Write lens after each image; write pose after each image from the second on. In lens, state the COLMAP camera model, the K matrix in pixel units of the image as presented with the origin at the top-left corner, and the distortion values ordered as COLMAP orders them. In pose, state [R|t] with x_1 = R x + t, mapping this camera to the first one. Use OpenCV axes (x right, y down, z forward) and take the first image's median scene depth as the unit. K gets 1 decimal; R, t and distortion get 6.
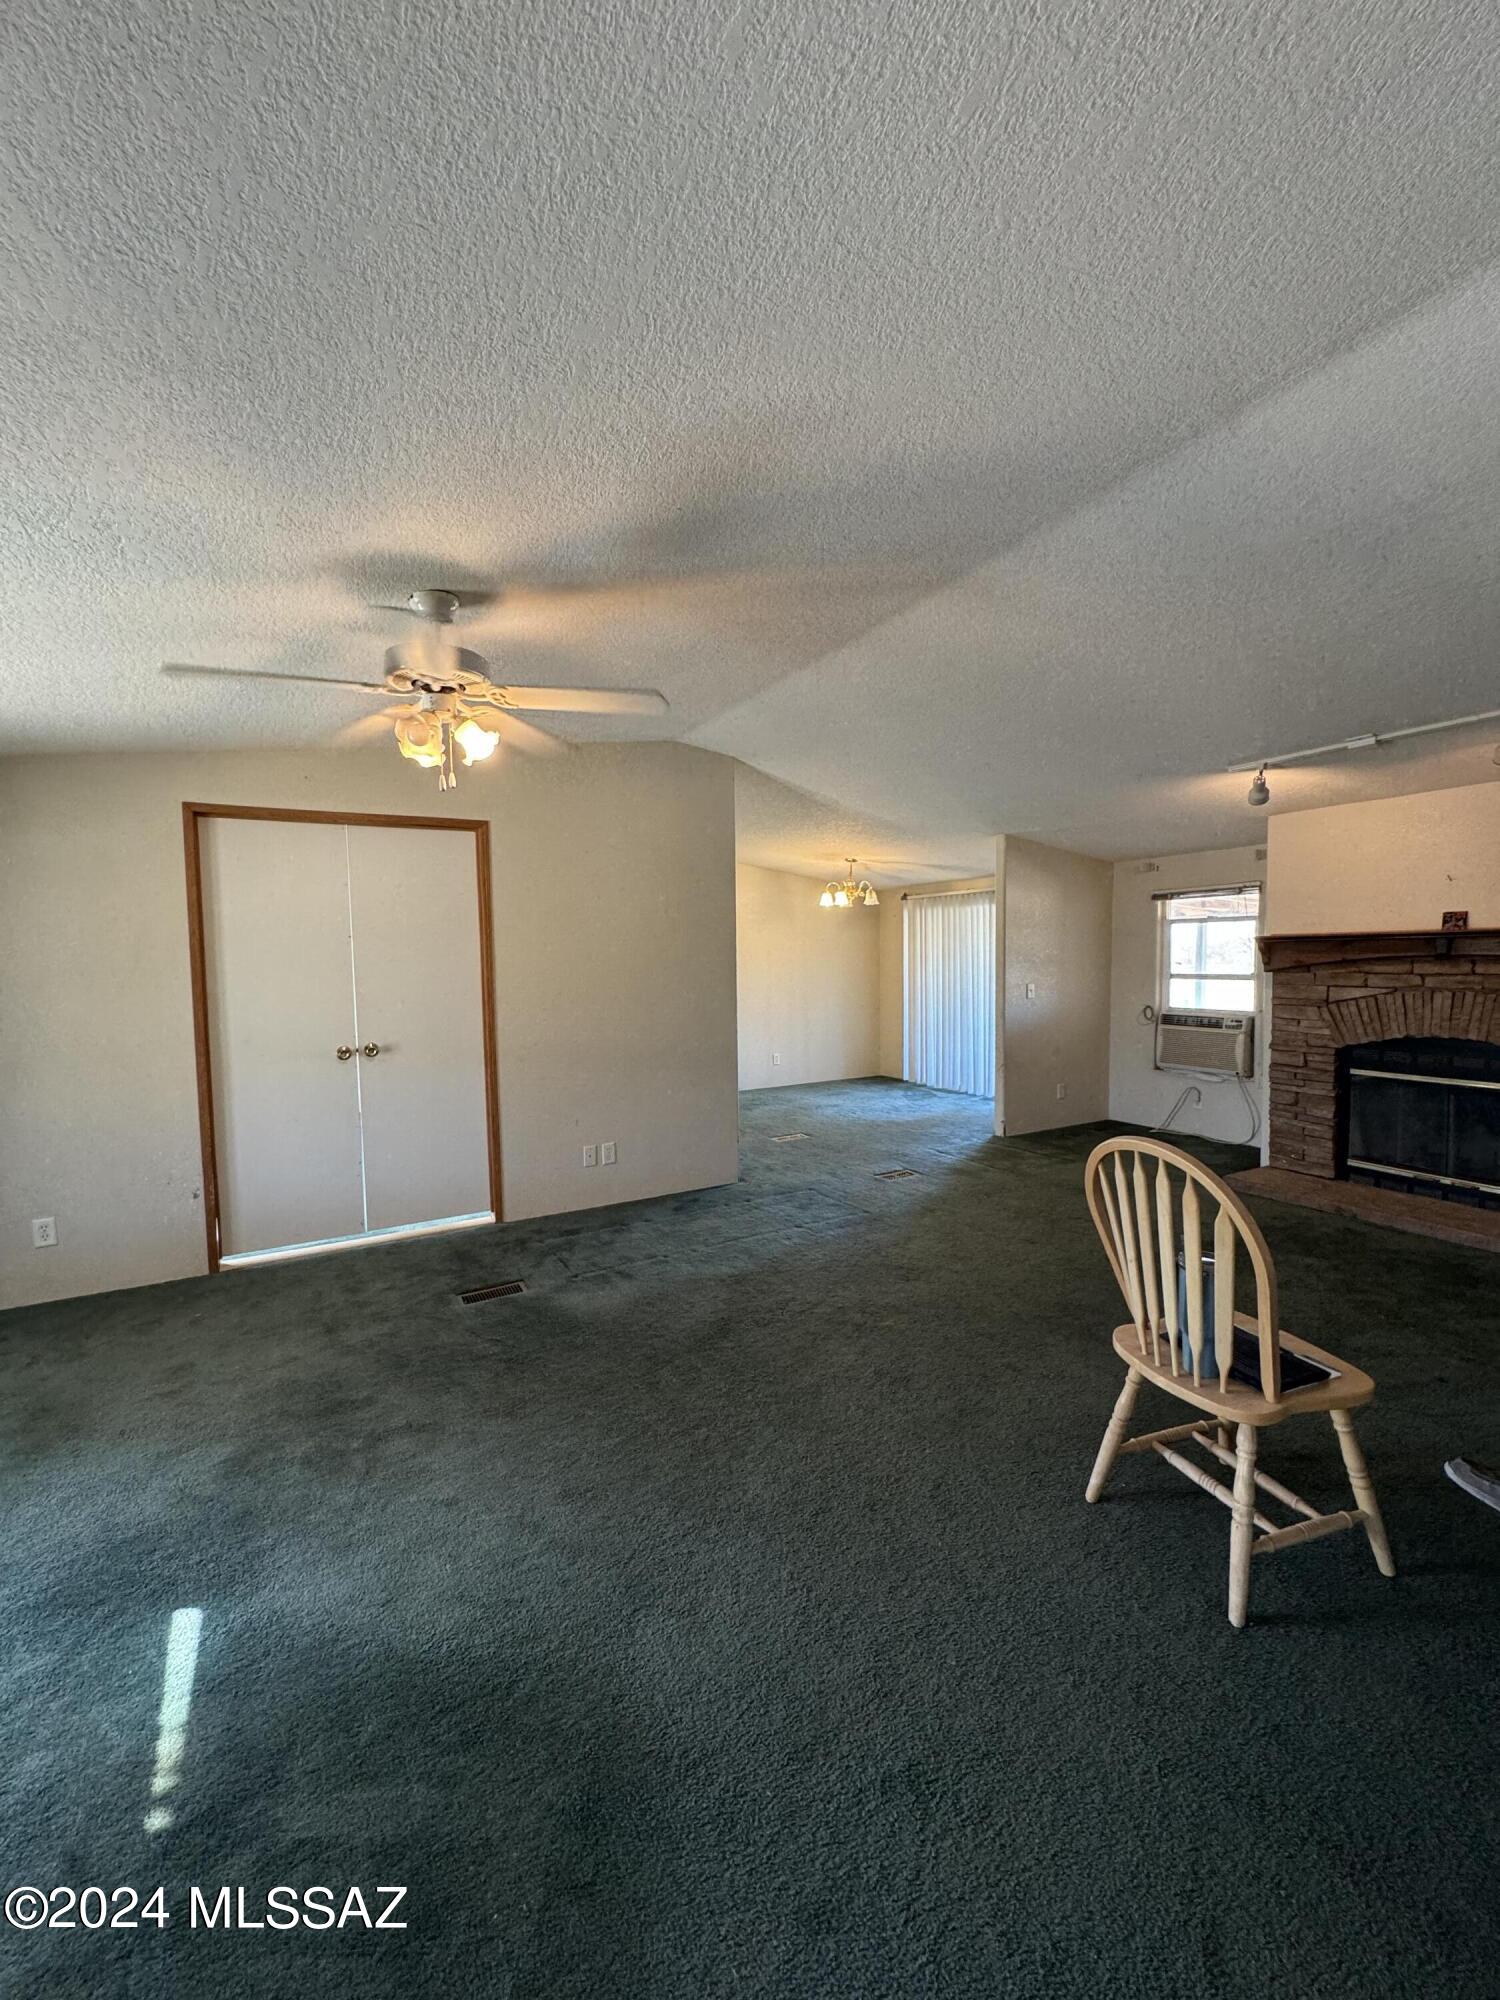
lens RADIAL K [[794.1, 0, 750.0], [0, 794.1, 1000.0], [0, 0, 1]] dist [-0.001545, 0.000181]
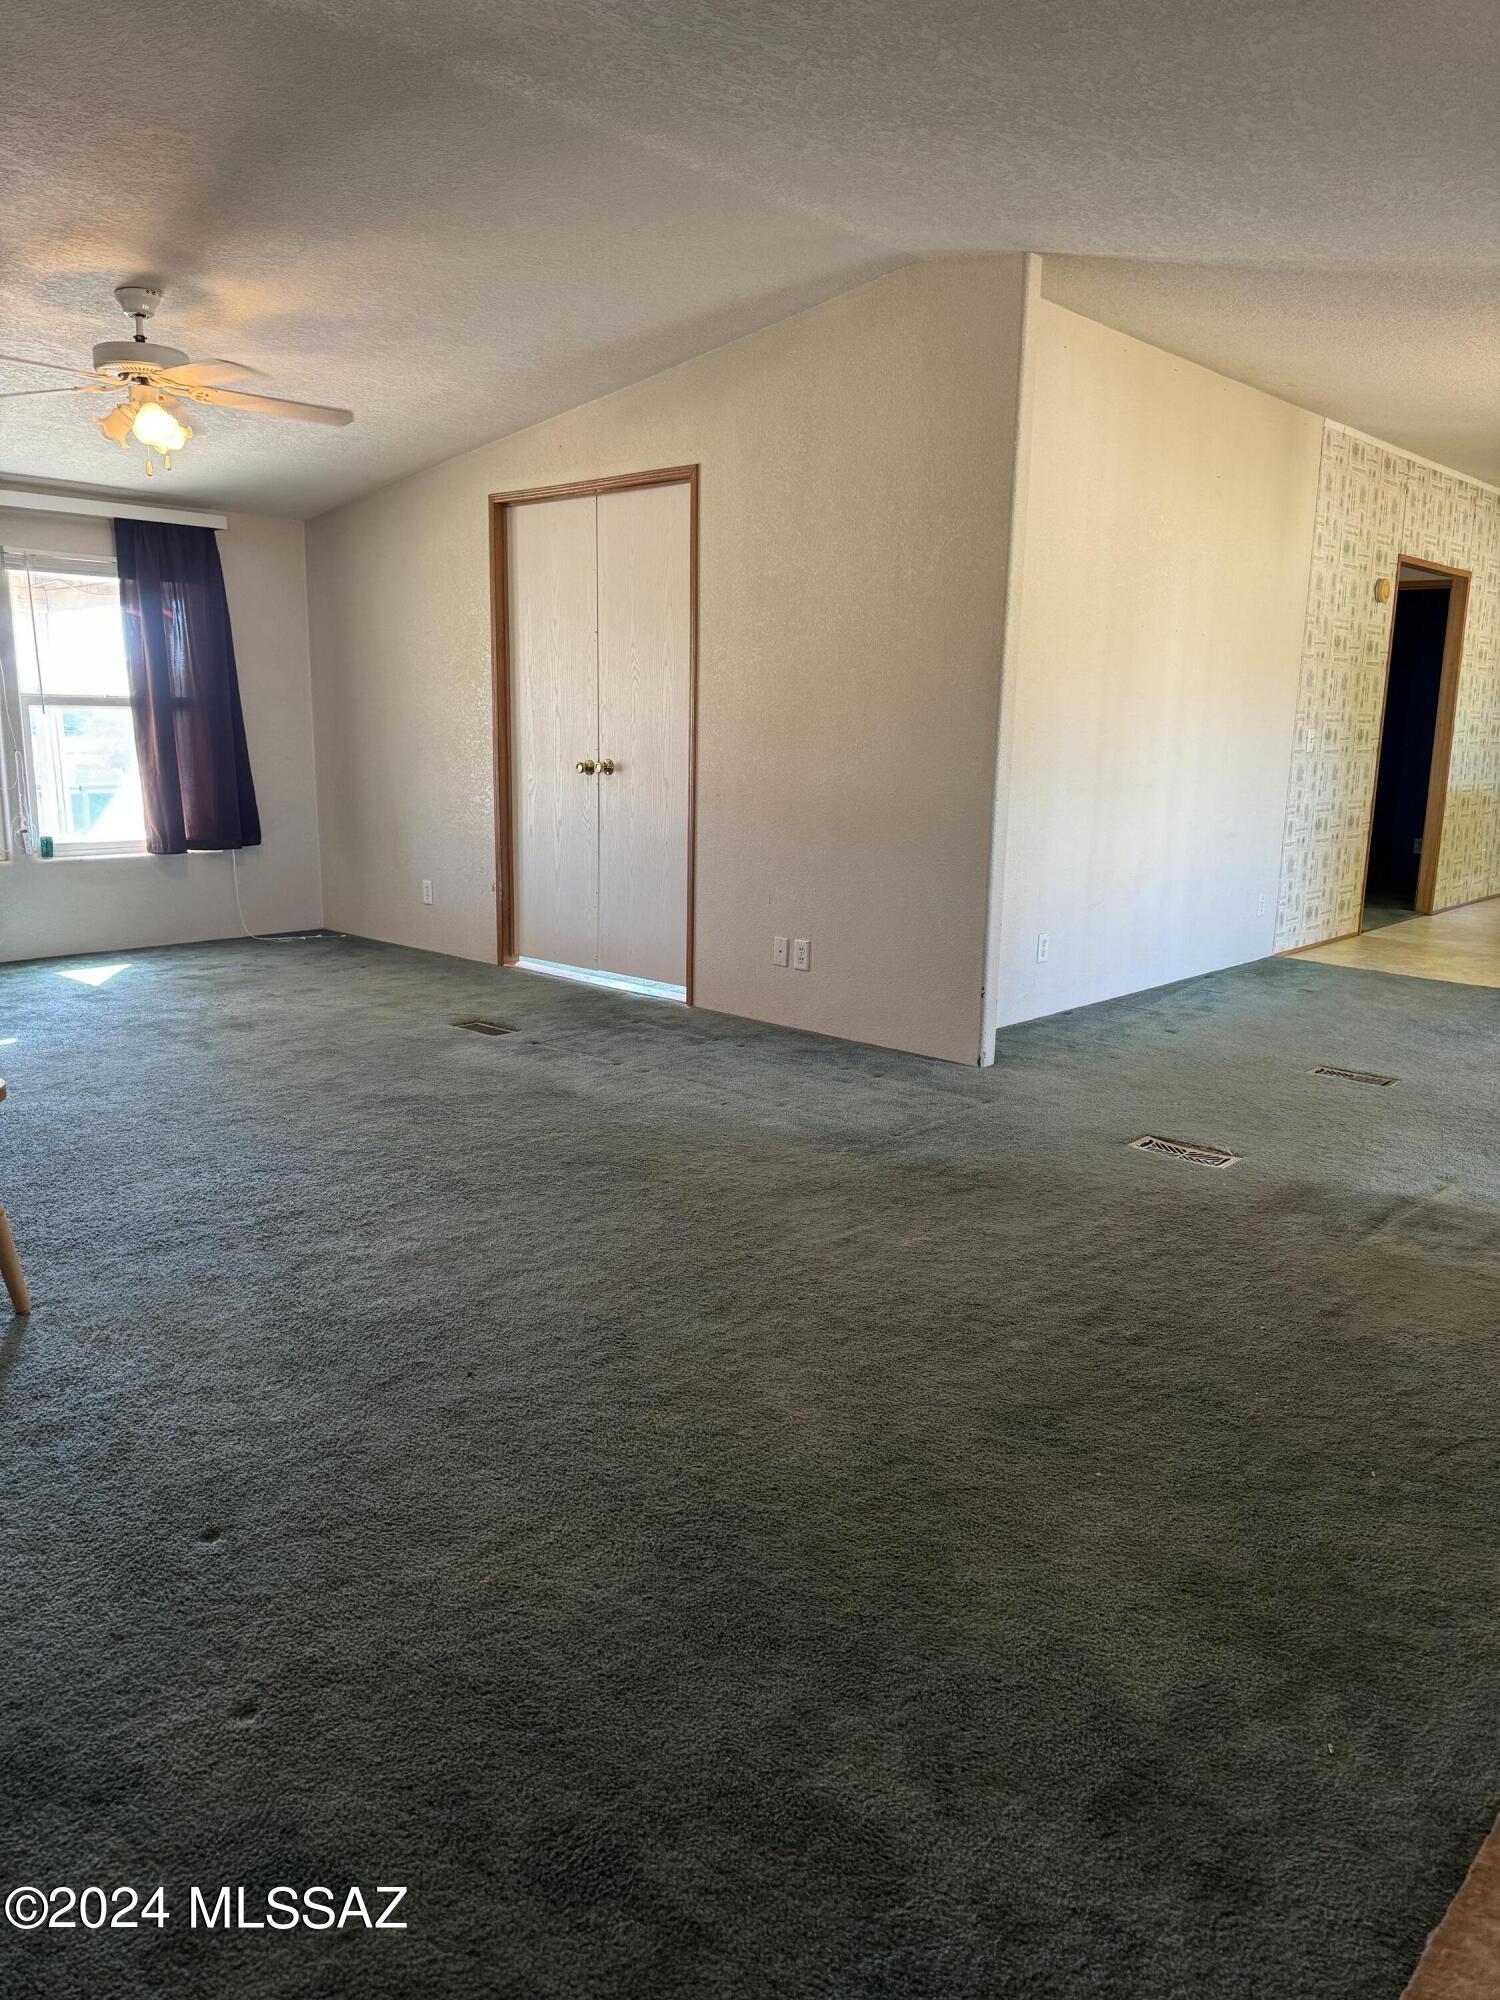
lens RADIAL K [[1452.8, 0, 757.1], [0, 1452.8, 1046.5], [0, 0, 1]] dist [0.025576, -0.022738]
pose [[0.278099, 0.228150, -0.933064, 1.072549], [-0.068018, 0.973622, 0.217794, 0.002867], [0.958141, 0.002896, 0.286282, 0.664206]]
